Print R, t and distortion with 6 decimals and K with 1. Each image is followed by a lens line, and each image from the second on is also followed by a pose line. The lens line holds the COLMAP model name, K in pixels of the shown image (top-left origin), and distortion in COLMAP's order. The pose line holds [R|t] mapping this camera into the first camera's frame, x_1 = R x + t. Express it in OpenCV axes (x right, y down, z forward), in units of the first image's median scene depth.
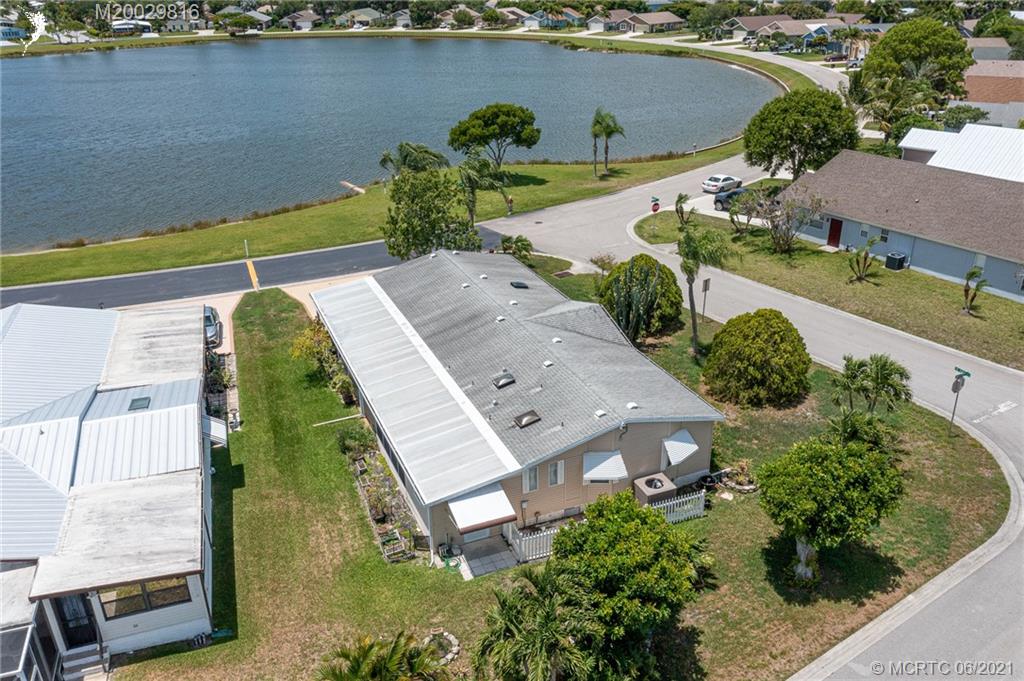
lens RADIAL K [[810.9, 0, 512.0], [0, 810.9, 340.5], [0, 0, 1]] dist [-0.000913, 0.001919]
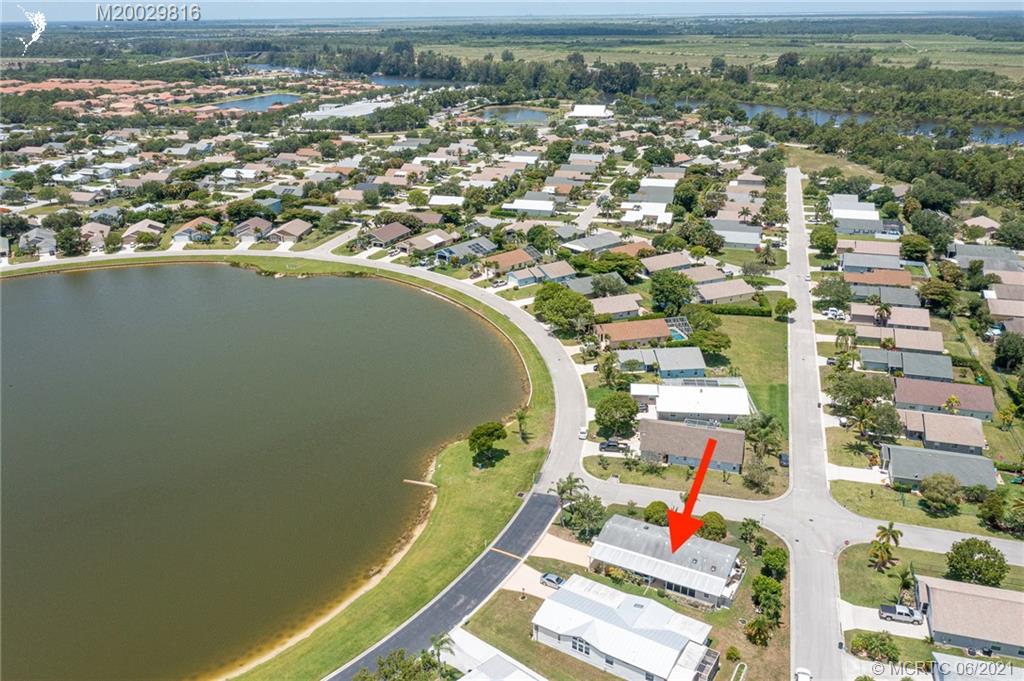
lens RADIAL K [[810.9, 0, 512.0], [0, 810.9, 340.5], [0, 0, 1]] dist [-0.000913, 0.001919]
pose [[0.776679, -0.228870, 0.586846, -2.439287], [0.261574, 0.964715, 0.030050, -1.174080], [-0.573017, 0.130164, 0.809140, -1.573552]]
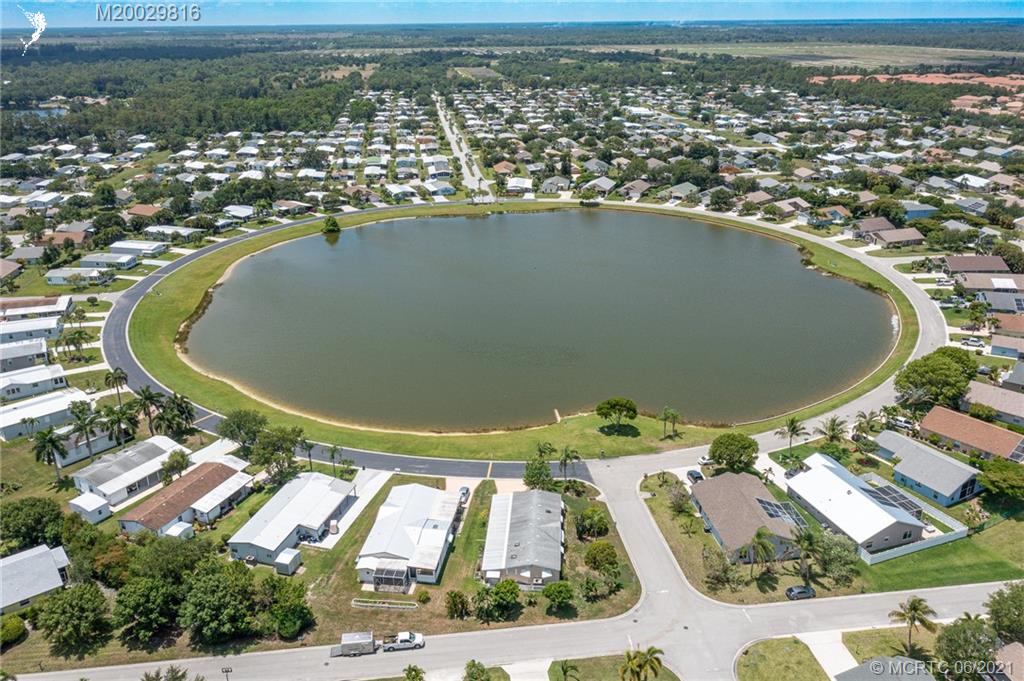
lens RADIAL K [[810.9, 0, 512.0], [0, 810.9, 340.5], [0, 0, 1]] dist [-0.000913, 0.001919]
pose [[0.895591, 0.171901, -0.410325, 1.279063], [-0.191675, 0.981432, -0.007198, -0.804065], [0.401469, 0.085096, 0.911911, -2.421660]]
